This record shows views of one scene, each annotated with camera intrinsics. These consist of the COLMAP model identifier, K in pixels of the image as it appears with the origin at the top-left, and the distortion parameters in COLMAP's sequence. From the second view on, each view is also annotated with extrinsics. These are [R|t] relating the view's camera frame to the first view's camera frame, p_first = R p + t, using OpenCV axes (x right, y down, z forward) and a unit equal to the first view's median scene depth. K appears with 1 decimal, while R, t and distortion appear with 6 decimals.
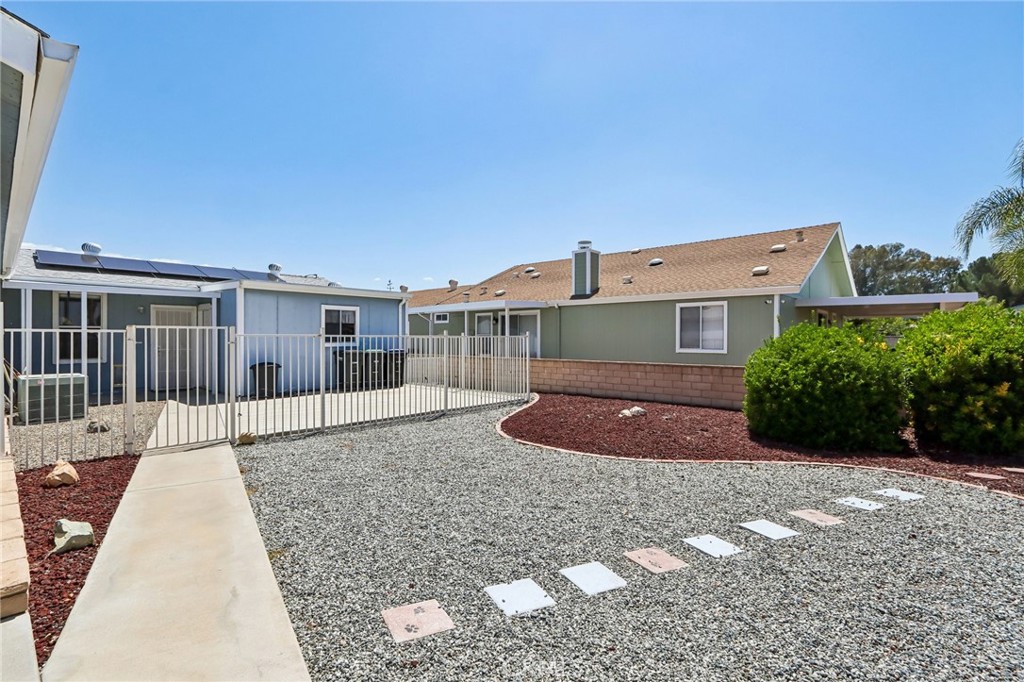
lens RADIAL K [[475.2, 0, 509.8], [0, 475.2, 339.2], [0, 0, 1]] dist [-0.013887, 0.000882]
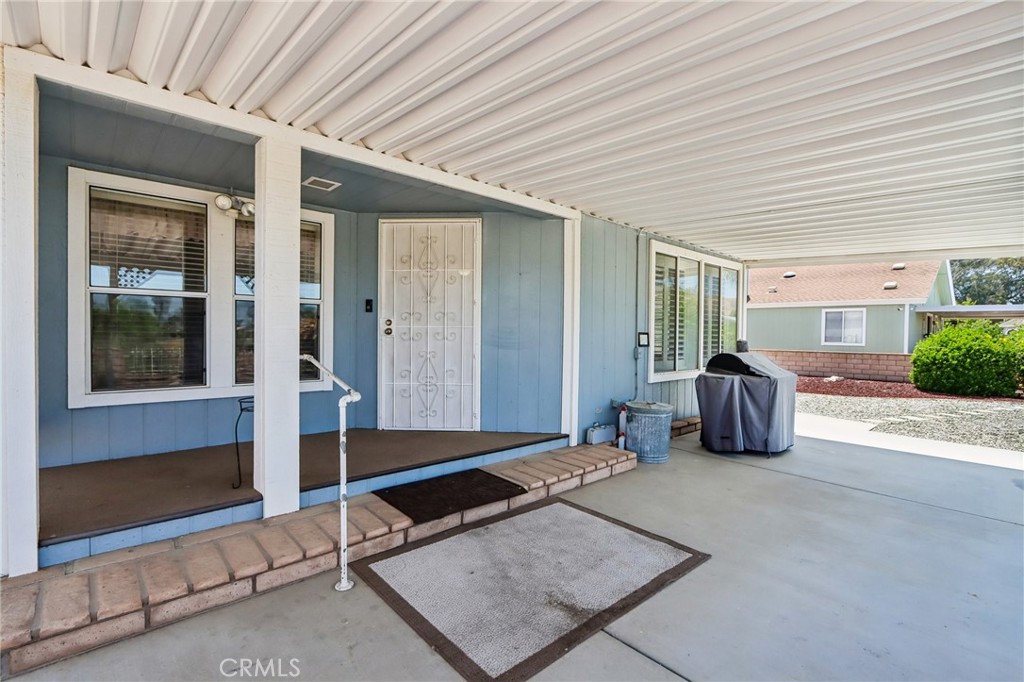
lens RADIAL K [[475.2, 0, 508.0], [0, 475.2, 338.8], [0, 0, 1]] dist [-0.013887, 0.000882]
pose [[0.995940, 0.013082, -0.089059, -0.571205], [-0.012111, 0.999861, 0.011436, 0.007414], [0.089196, -0.010311, 0.995961, -0.576450]]
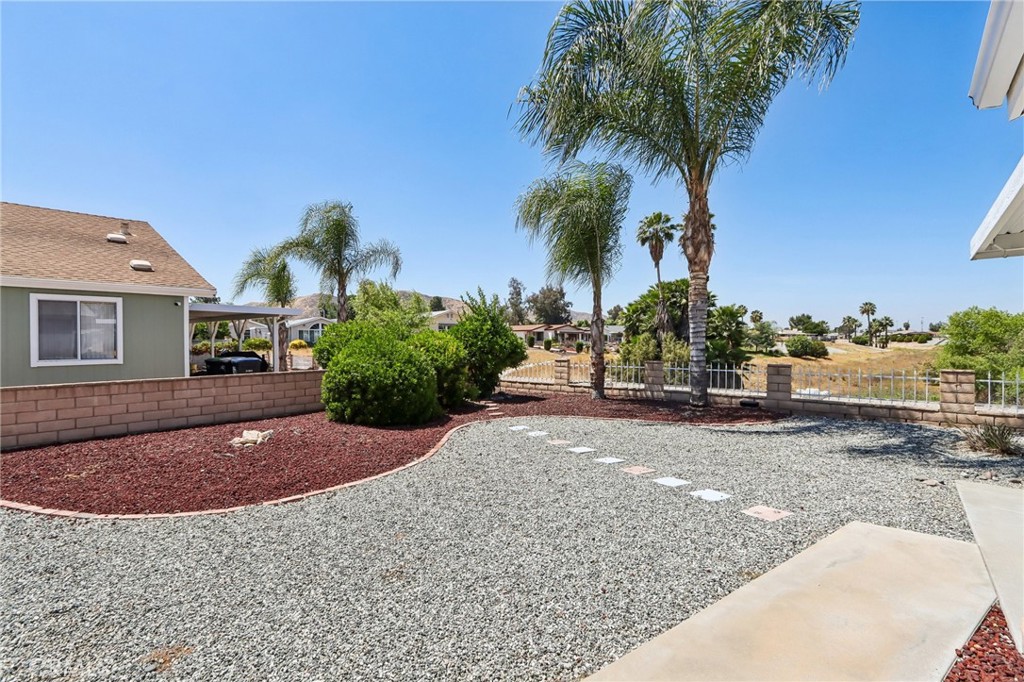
lens RADIAL K [[475.2, 0, 506.6], [0, 475.2, 339.2], [0, 0, 1]] dist [-0.013887, 0.000882]
pose [[-0.031286, -0.000564, 0.999510, -0.446218], [0.007464, 0.999972, 0.000798, -0.008600], [-0.999483, 0.007486, -0.031281, 0.474757]]
